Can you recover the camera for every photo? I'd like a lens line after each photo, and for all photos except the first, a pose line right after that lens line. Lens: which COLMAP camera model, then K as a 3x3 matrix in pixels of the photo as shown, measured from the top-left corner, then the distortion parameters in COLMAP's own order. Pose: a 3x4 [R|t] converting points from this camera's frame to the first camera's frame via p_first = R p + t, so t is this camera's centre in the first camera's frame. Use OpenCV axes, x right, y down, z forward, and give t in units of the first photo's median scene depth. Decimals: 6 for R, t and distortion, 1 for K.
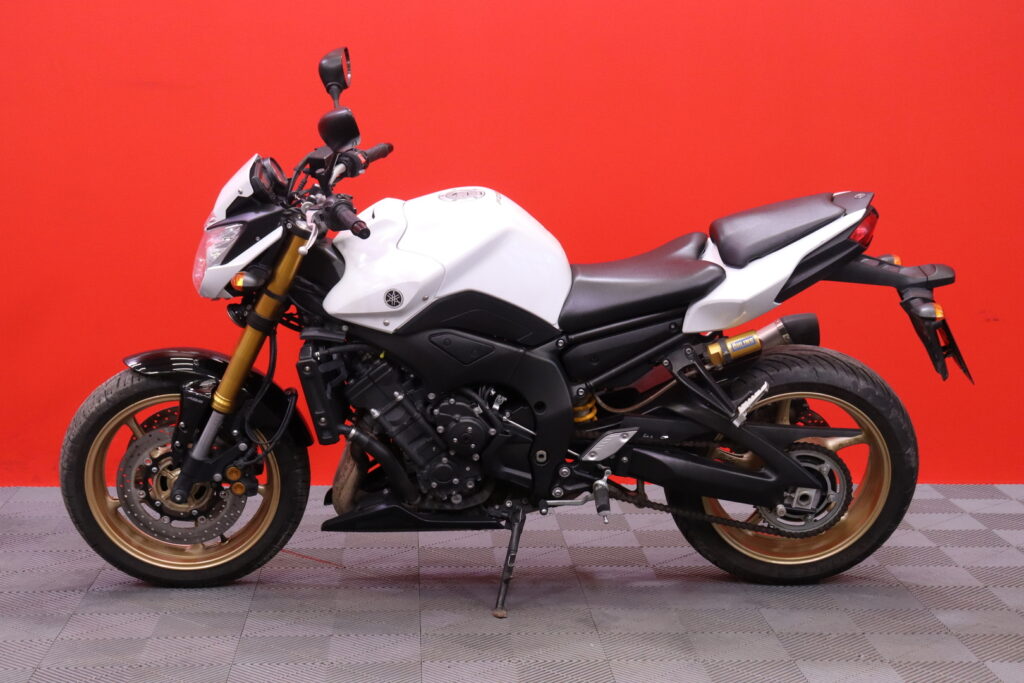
lens RADIAL K [[1922.4, 0, 512.0], [0, 1922.4, 341.5], [0, 0, 1]] dist [0.202138, 0.072824]
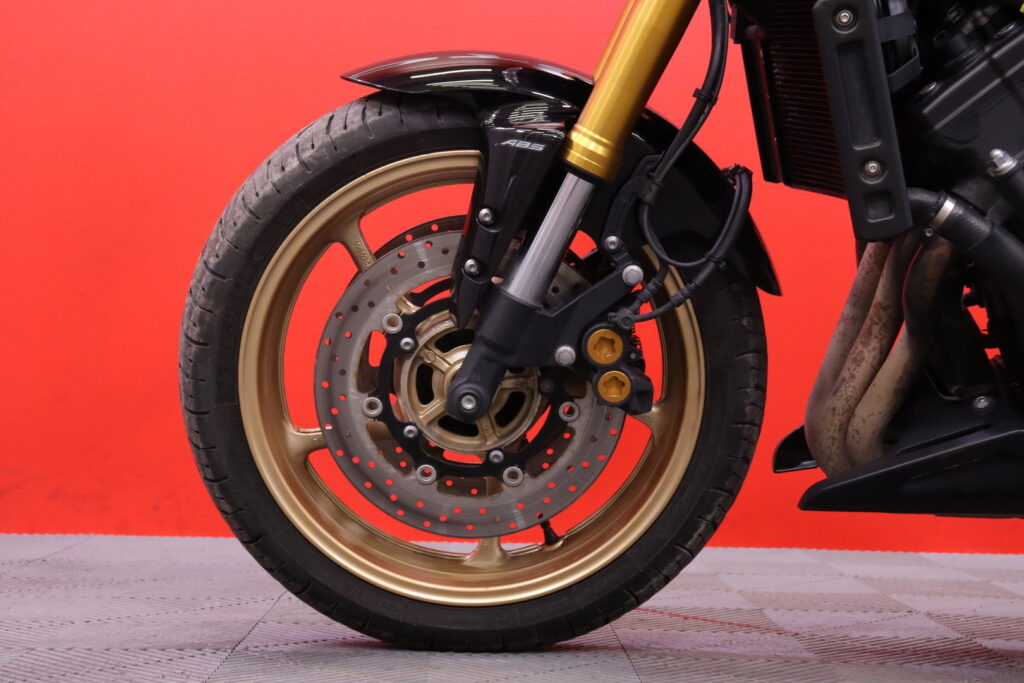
lens RADIAL K [[1793.5, 0, 512.0], [0, 1793.5, 341.5], [0, 0, 1]] dist [0.143553, -0.035701]
pose [[0.999325, 0.011700, -0.034834, -0.150072], [-0.016762, 0.988724, -0.148805, 0.123051], [0.032700, 0.149289, 0.988253, 0.628646]]
